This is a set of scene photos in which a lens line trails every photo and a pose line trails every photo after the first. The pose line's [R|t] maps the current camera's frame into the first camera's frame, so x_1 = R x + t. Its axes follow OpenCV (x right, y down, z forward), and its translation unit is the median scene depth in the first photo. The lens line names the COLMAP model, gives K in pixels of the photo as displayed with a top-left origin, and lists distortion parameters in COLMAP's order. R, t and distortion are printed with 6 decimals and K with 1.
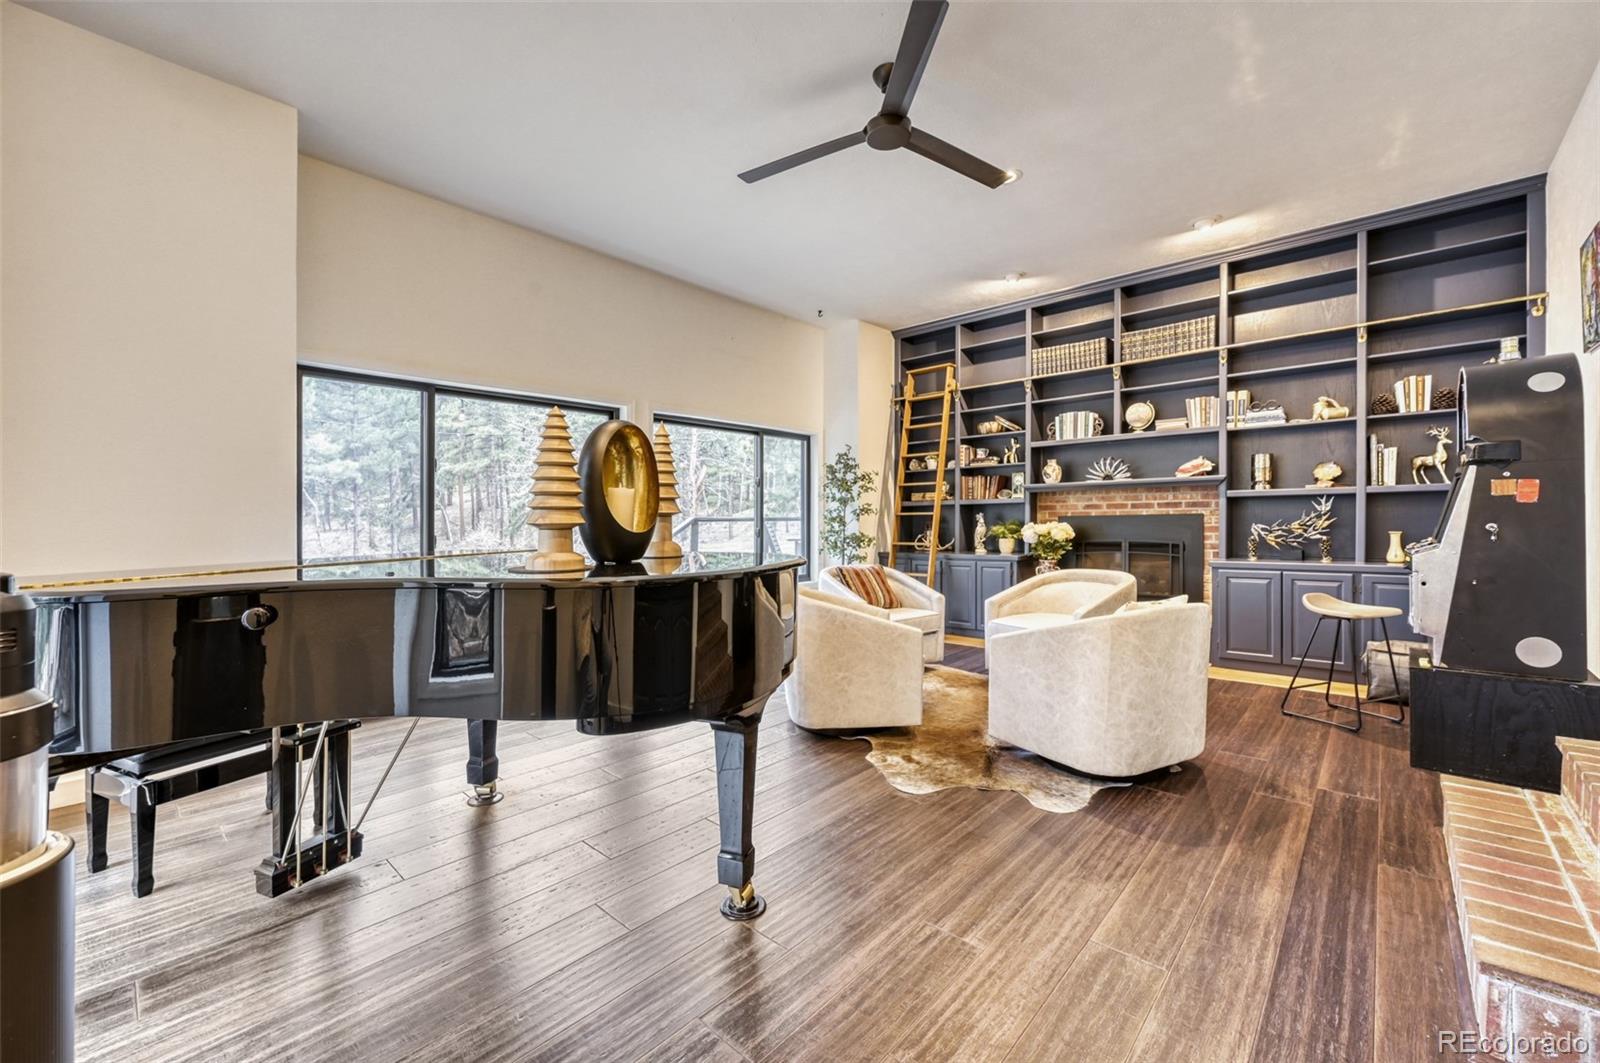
lens RADIAL K [[639.9, 0, 801.3], [0, 639.9, 517.9], [0, 0, 1]] dist [-0.002298, 0.000422]
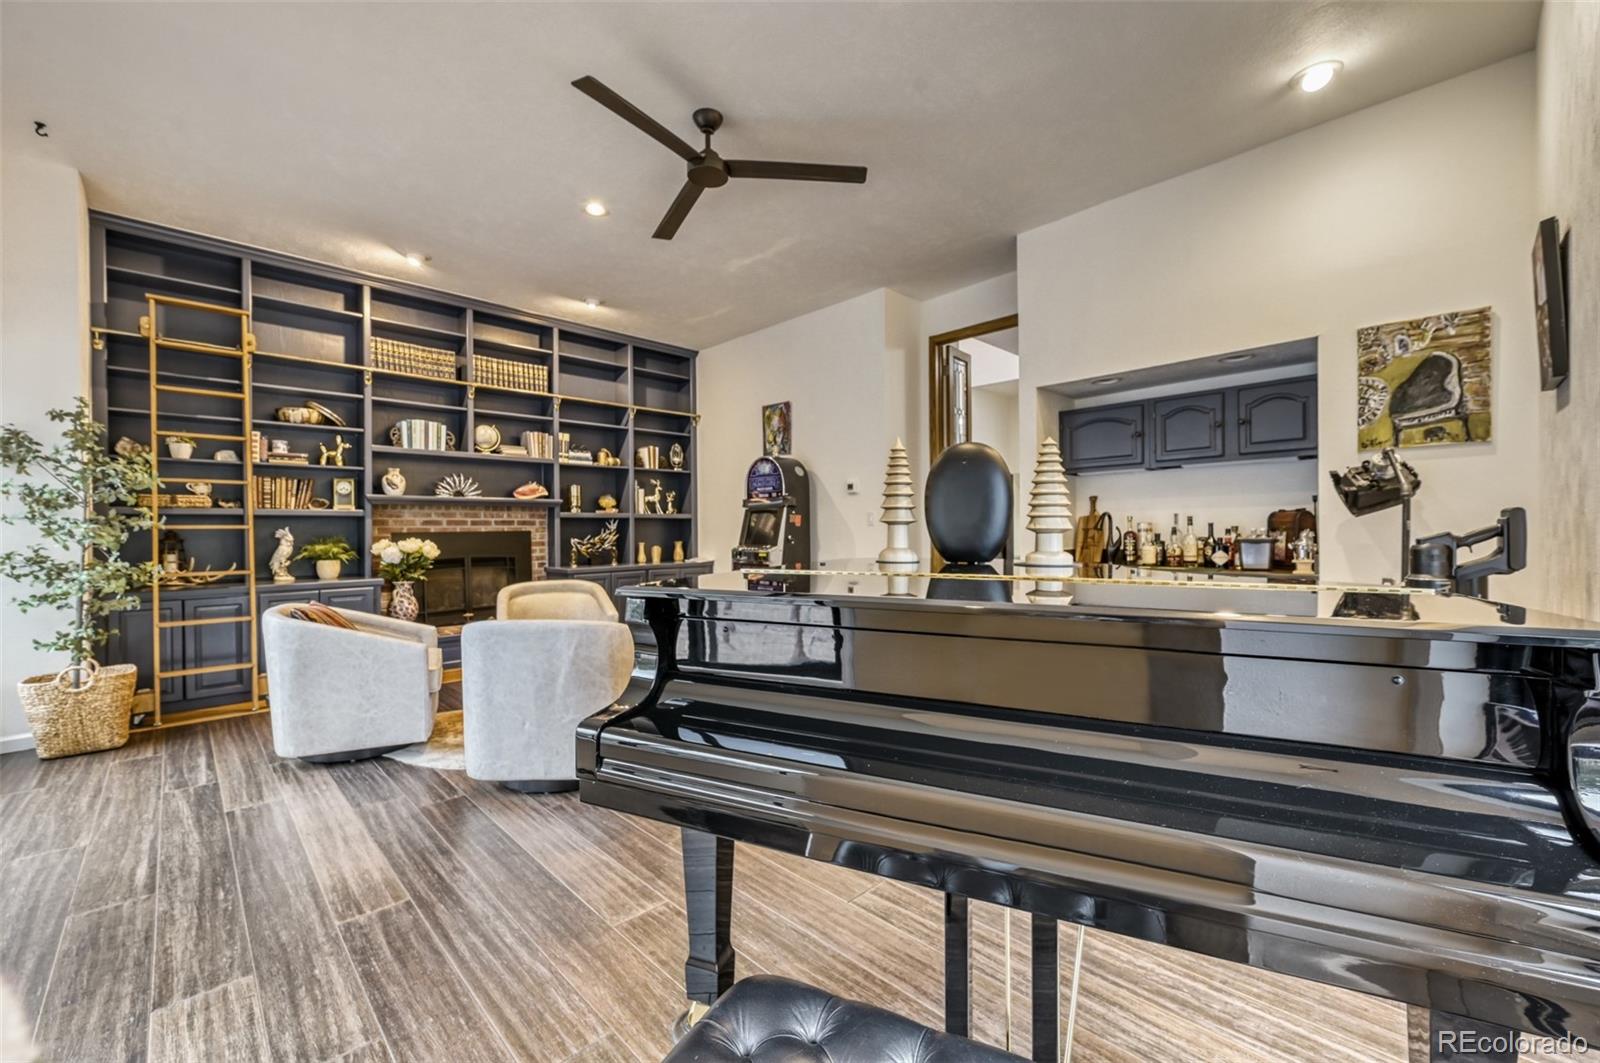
lens RADIAL K [[639.9, 0, 806.3], [0, 639.9, 537.6], [0, 0, 1]] dist [-0.002298, 0.000422]
pose [[0.056278, 0.001012, 0.998415, -0.499699], [0.004623, 0.999989, -0.001274, 0.009318], [-0.998404, 0.004687, 0.056273, 0.416469]]
